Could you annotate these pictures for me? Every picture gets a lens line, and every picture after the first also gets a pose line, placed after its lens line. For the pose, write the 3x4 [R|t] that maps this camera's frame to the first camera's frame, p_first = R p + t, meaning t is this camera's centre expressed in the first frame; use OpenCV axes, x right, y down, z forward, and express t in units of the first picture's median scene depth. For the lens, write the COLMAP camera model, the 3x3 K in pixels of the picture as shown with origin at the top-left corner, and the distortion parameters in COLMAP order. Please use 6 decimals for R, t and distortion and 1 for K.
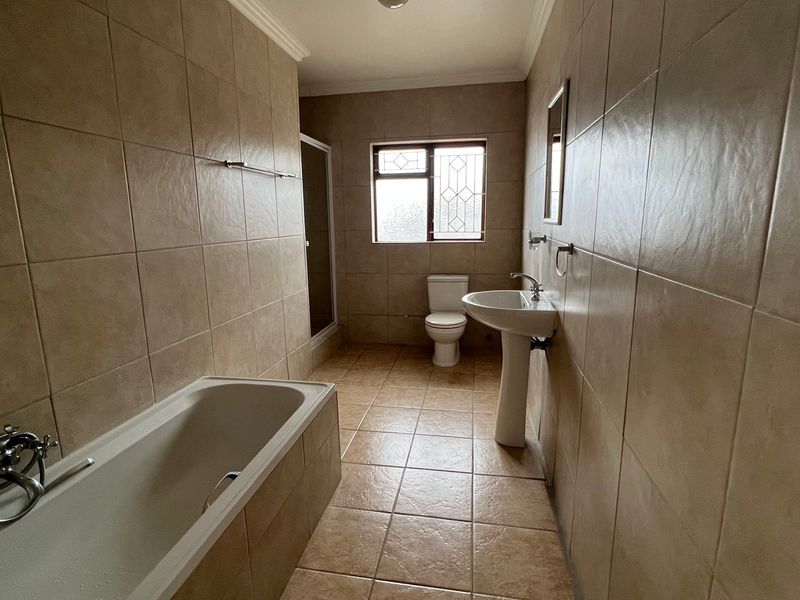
lens RADIAL K [[430.3, 0, 400.0], [0, 430.3, 300.0], [0, 0, 1]] dist [-0.008415, 0.000463]
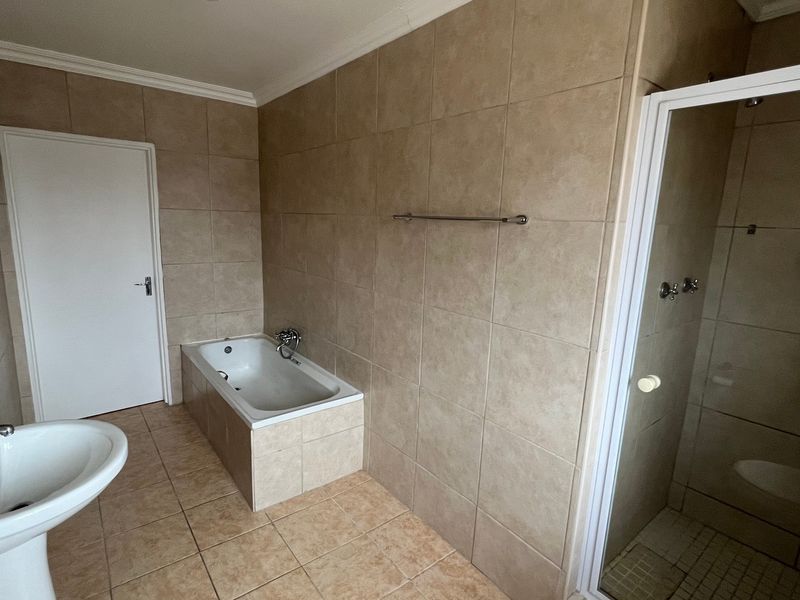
lens RADIAL K [[430.3, 0, 400.0], [0, 430.3, 300.0], [0, 0, 1]] dist [-0.008415, 0.000463]
pose [[-0.674201, 0.123351, -0.728174, 0.346032], [-0.166941, 0.934983, 0.312951, -0.495218], [0.719433, 0.332554, -0.609774, 1.830334]]
